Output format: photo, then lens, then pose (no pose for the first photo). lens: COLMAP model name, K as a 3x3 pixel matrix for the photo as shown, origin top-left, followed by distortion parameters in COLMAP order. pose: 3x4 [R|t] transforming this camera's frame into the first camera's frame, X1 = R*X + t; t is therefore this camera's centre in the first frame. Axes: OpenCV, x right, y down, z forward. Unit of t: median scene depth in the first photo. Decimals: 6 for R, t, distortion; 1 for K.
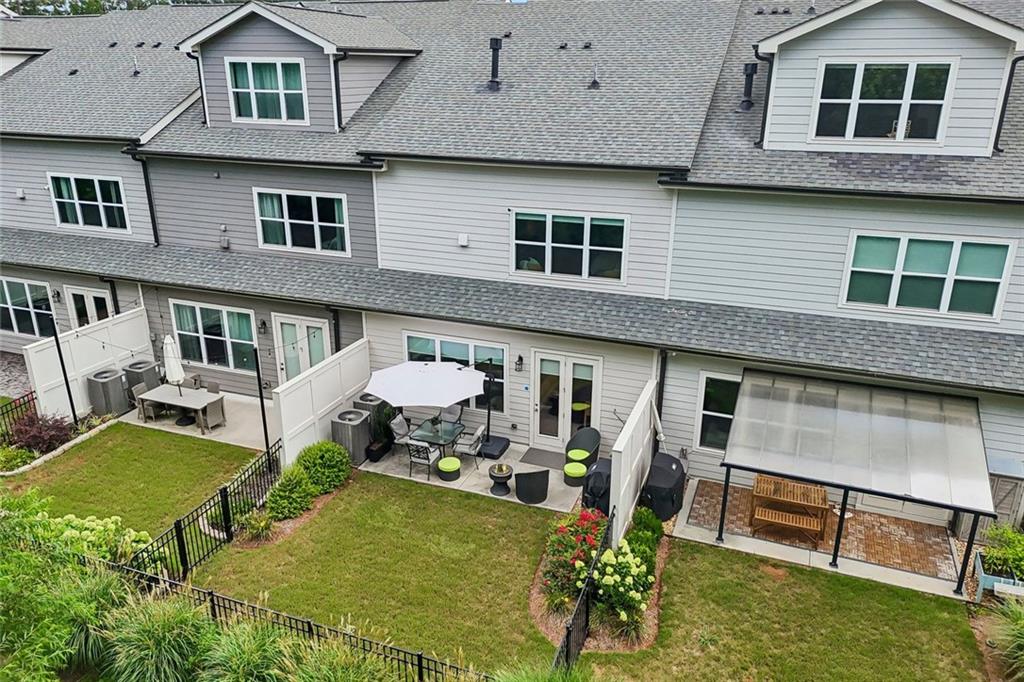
lens RADIAL K [[753.8, 0, 512.0], [0, 753.8, 341.0], [0, 0, 1]] dist [0.101610, -0.089893]
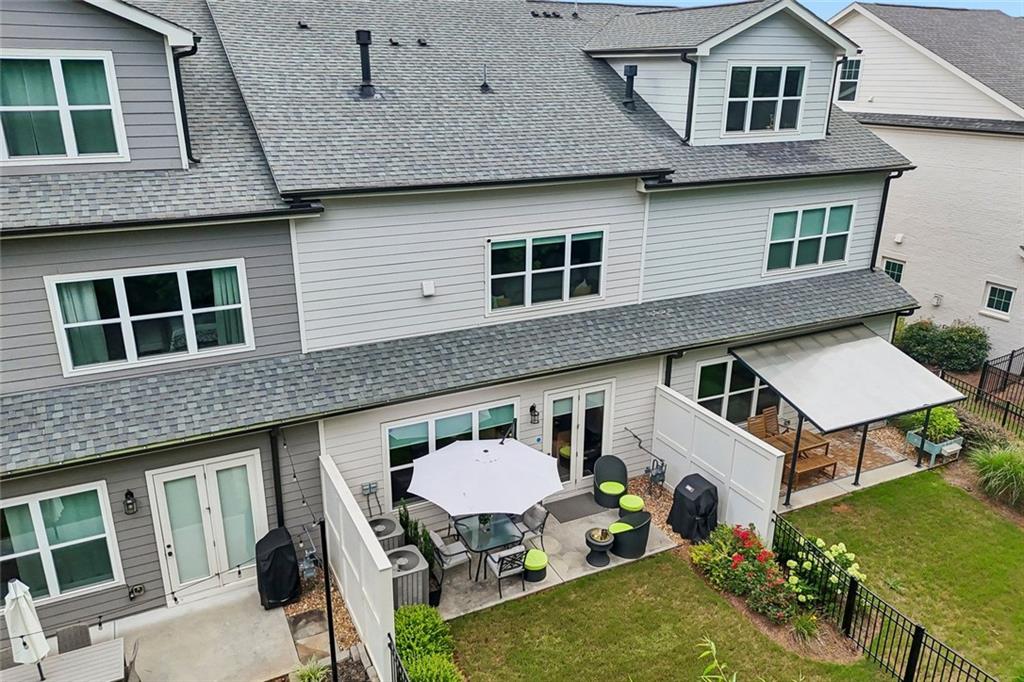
lens RADIAL K [[753.8, 0, 512.0], [0, 753.8, 341.0], [0, 0, 1]] dist [0.101610, -0.089893]
pose [[0.678107, -0.248682, 0.691613, -0.585585], [0.246112, 0.963521, 0.105146, -0.148258], [-0.692531, 0.098914, 0.714574, 0.402499]]
